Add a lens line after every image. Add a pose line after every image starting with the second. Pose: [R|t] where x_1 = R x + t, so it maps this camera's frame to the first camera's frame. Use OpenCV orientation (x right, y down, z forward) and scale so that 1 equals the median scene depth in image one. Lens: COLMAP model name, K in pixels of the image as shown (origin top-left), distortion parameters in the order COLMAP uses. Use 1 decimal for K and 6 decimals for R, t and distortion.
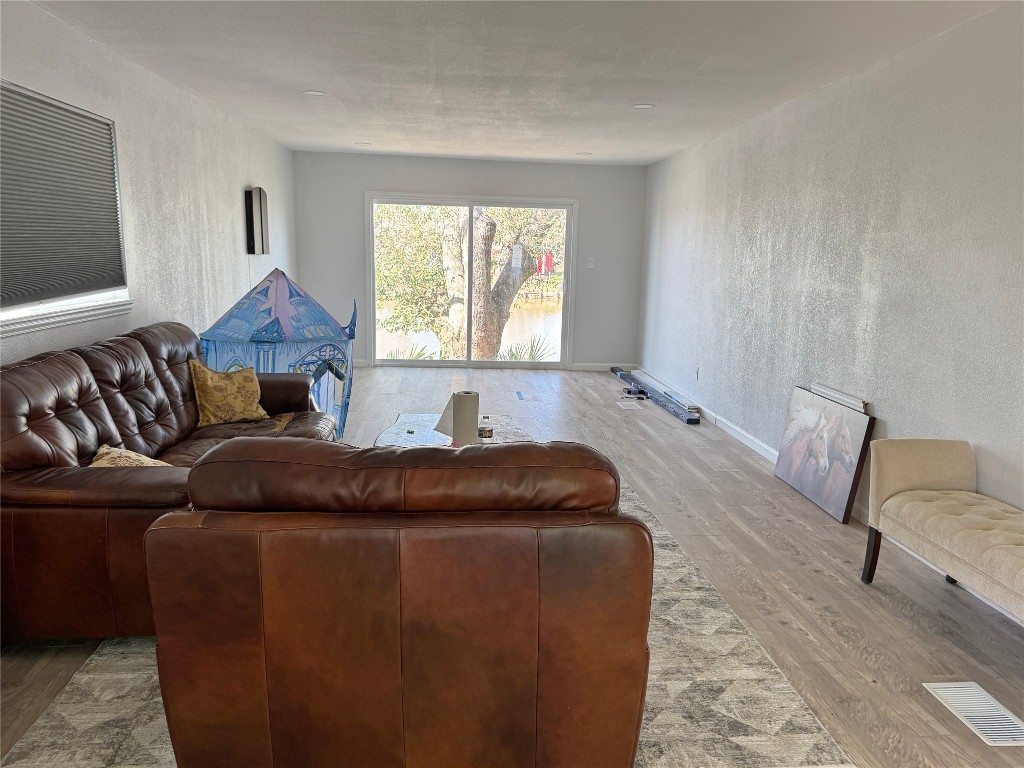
lens RADIAL K [[778.6, 0, 512.5], [0, 778.6, 358.9], [0, 0, 1]] dist [0.141634, -0.001013]
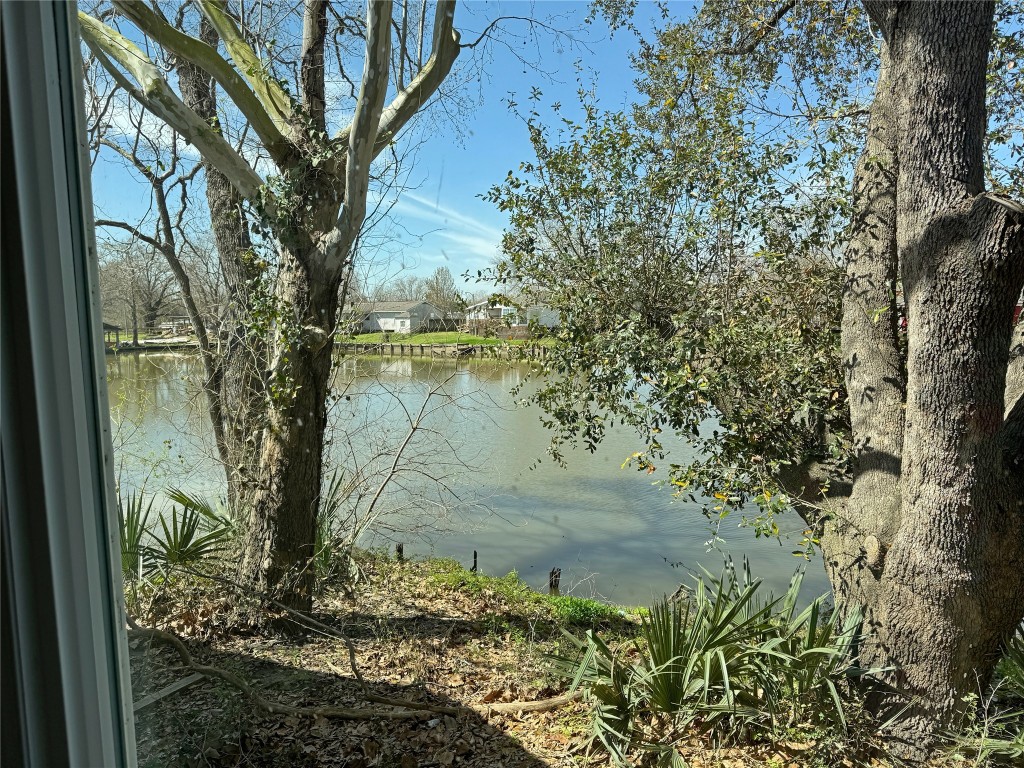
lens RADIAL K [[717.3, 0, 512.0], [0, 717.3, 384.0], [0, 0, 1]] dist [0.027934, -0.049718]
pose [[0.855995, 0.029011, -0.516170, -0.108329], [-0.045470, 0.998780, -0.019269, -0.222200], [0.514981, 0.039965, 0.856270, 1.506372]]
